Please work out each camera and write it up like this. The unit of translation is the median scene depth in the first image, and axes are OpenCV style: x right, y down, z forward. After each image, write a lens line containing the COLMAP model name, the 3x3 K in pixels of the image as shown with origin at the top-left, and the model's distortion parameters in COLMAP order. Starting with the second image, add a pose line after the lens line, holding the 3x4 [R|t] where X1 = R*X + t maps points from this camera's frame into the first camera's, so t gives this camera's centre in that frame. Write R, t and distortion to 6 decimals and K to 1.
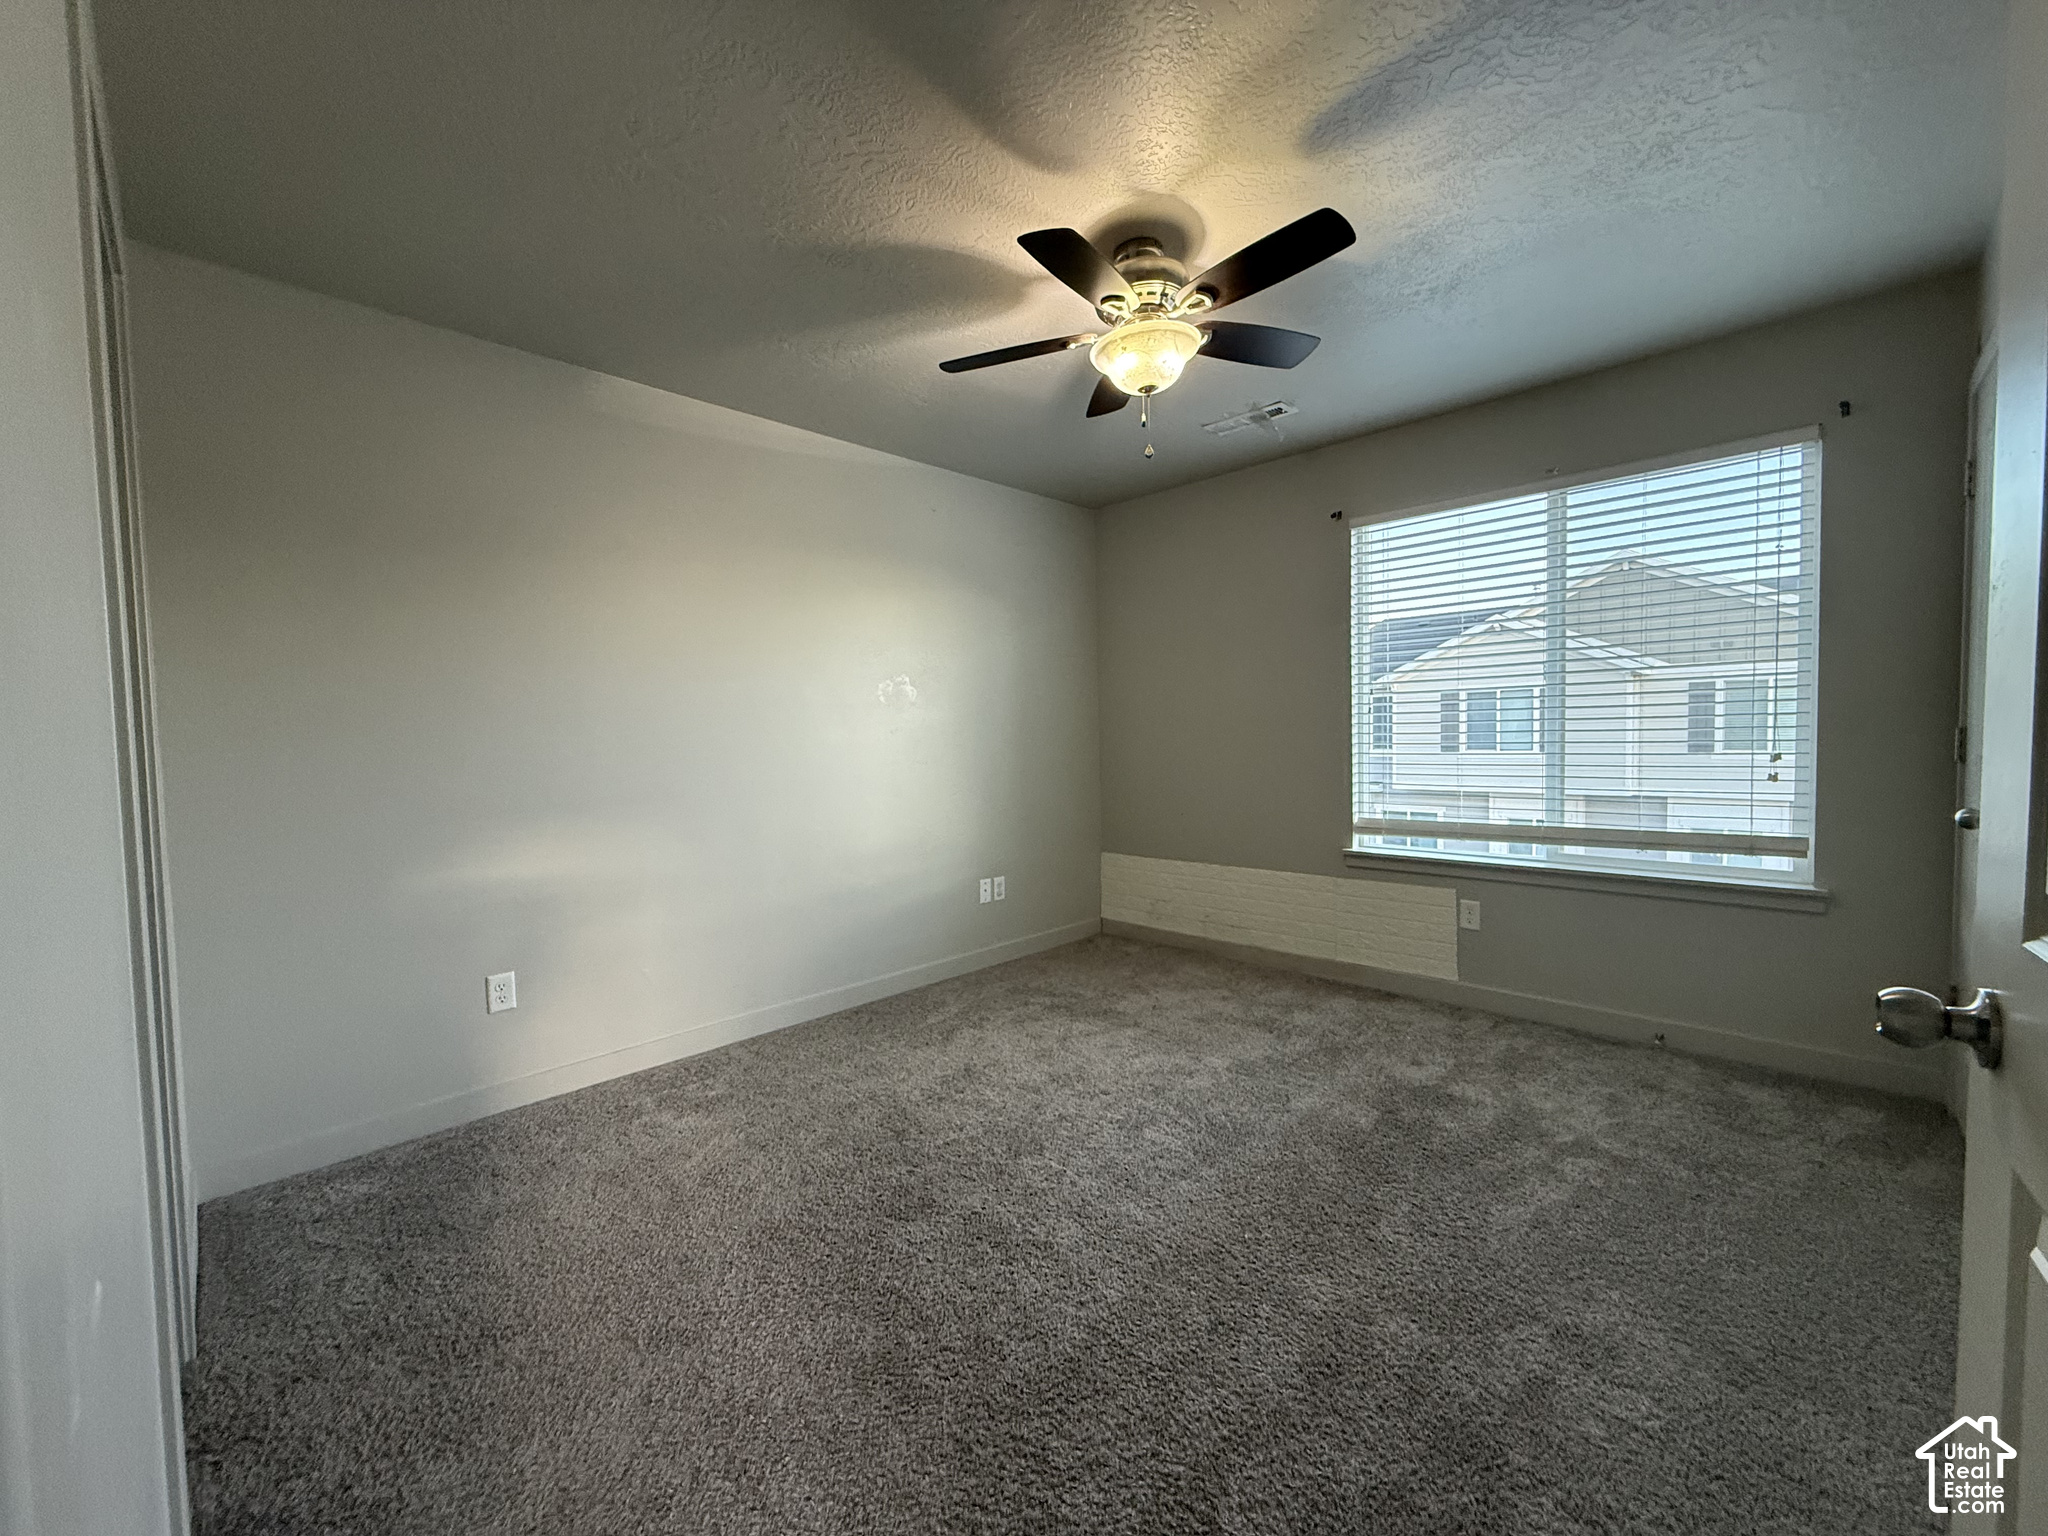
lens RADIAL K [[809.2, 0, 1009.6], [0, 809.2, 760.9], [0, 0, 1]] dist [0.001508, 0.000064]
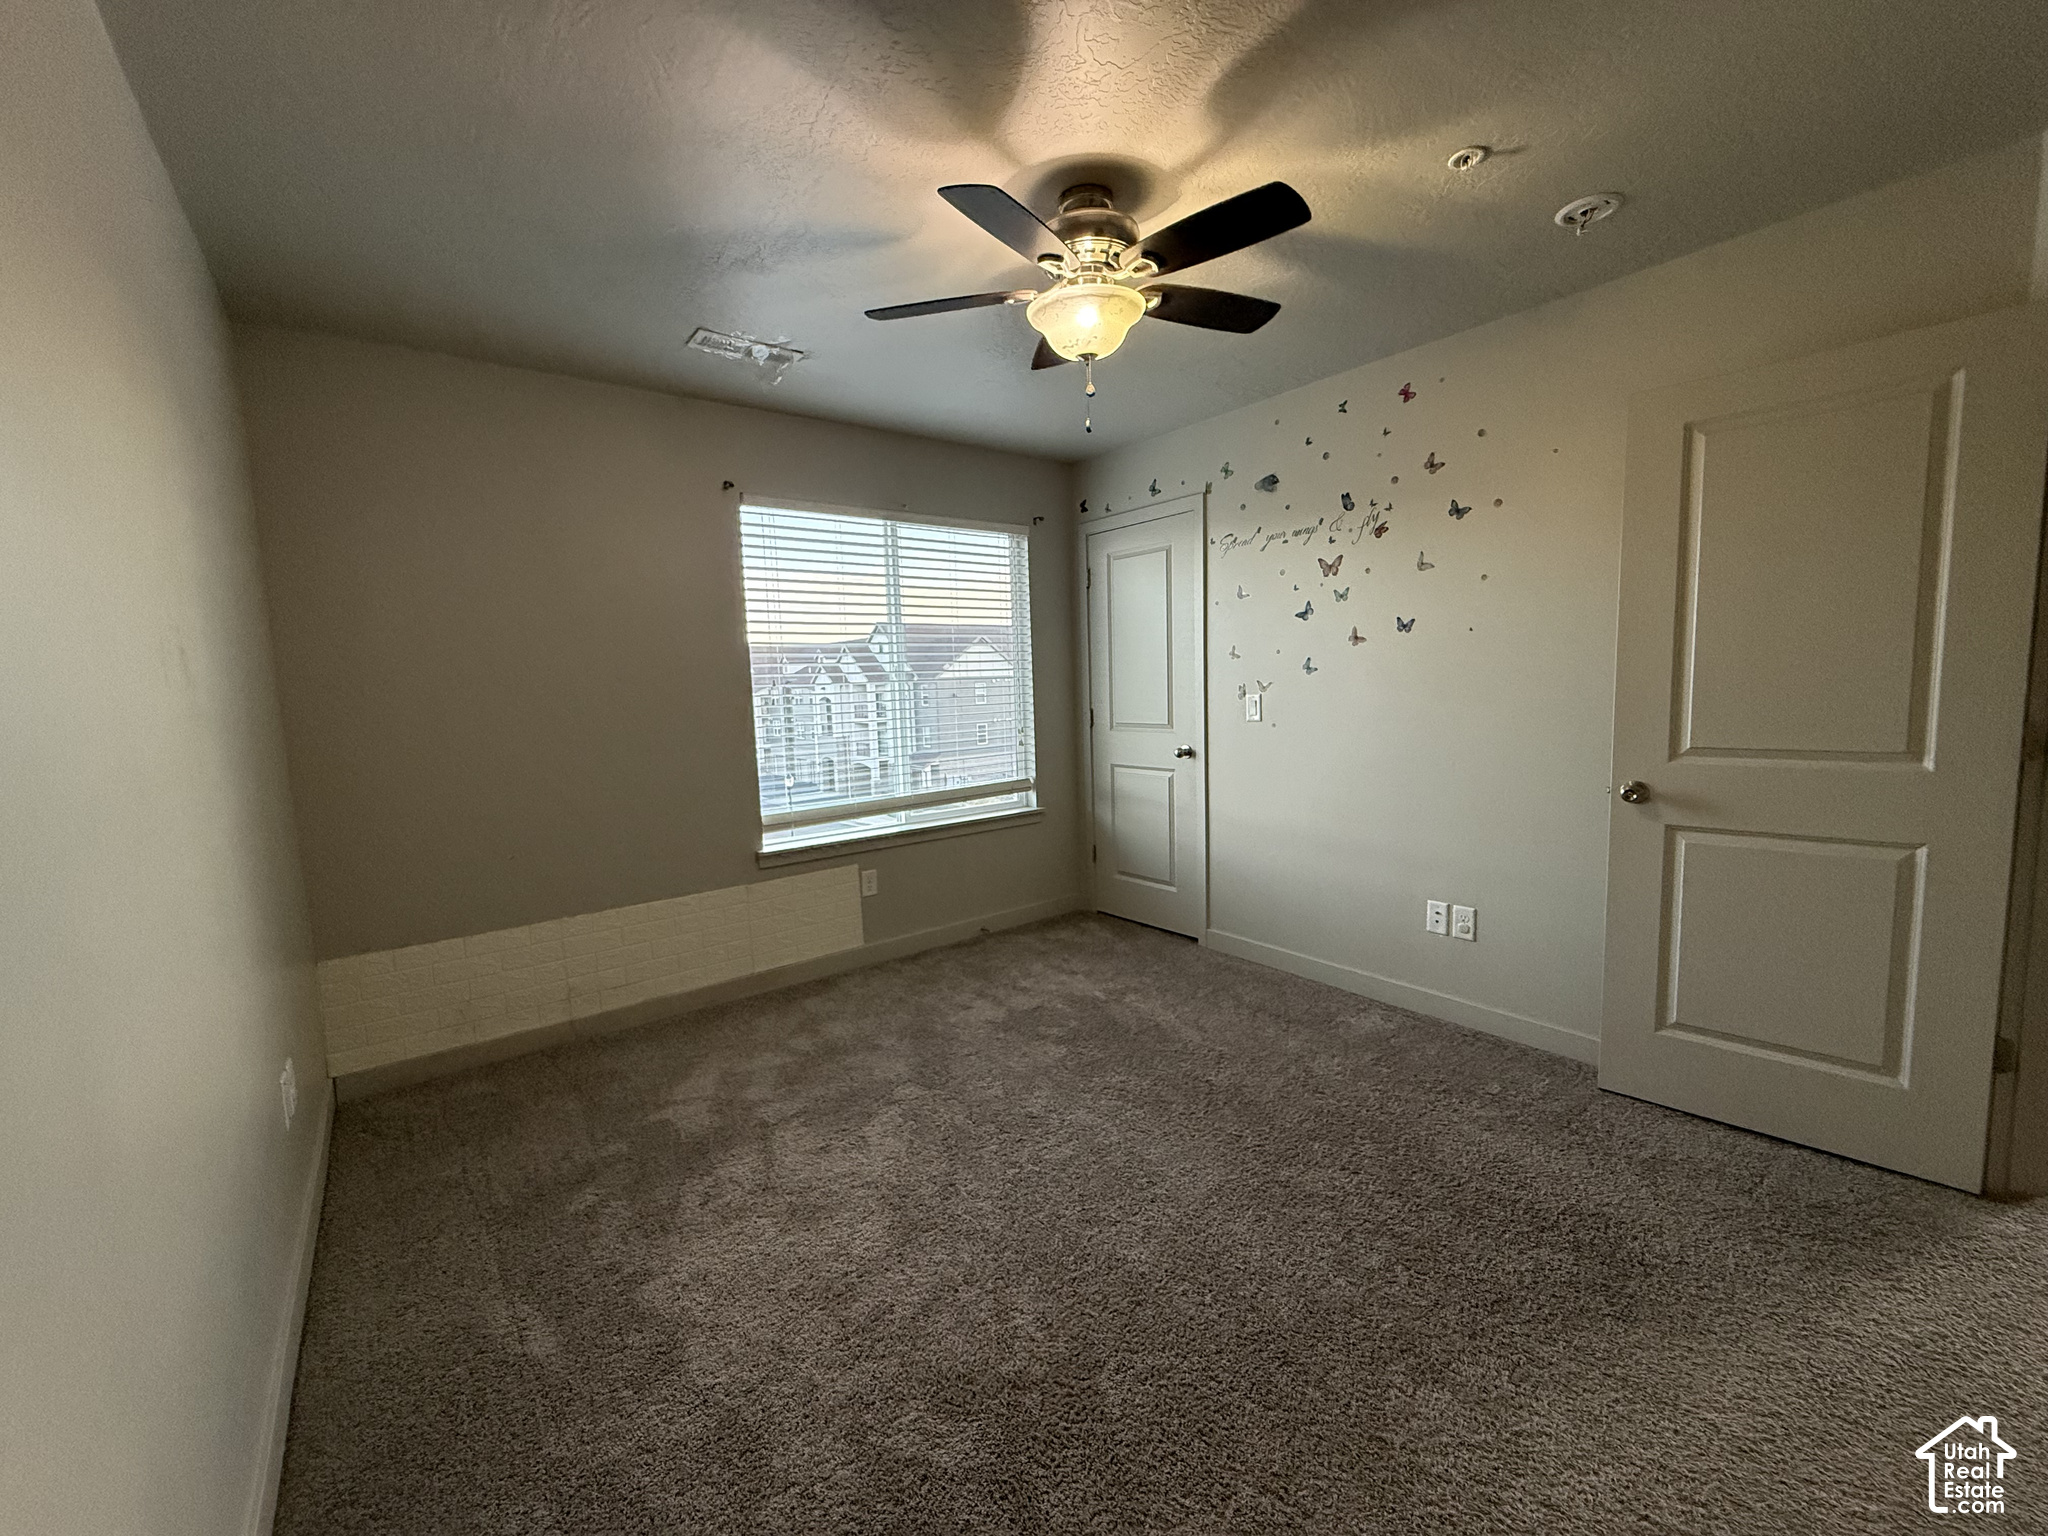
lens RADIAL K [[809.2, 0, 1018.8], [0, 809.2, 765.4], [0, 0, 1]] dist [0.001508, 0.000064]
pose [[0.132016, -0.078256, 0.988154, -0.522675], [0.068580, 0.995211, 0.069652, -0.038855], [-0.988872, 0.058572, 0.136751, 0.651506]]
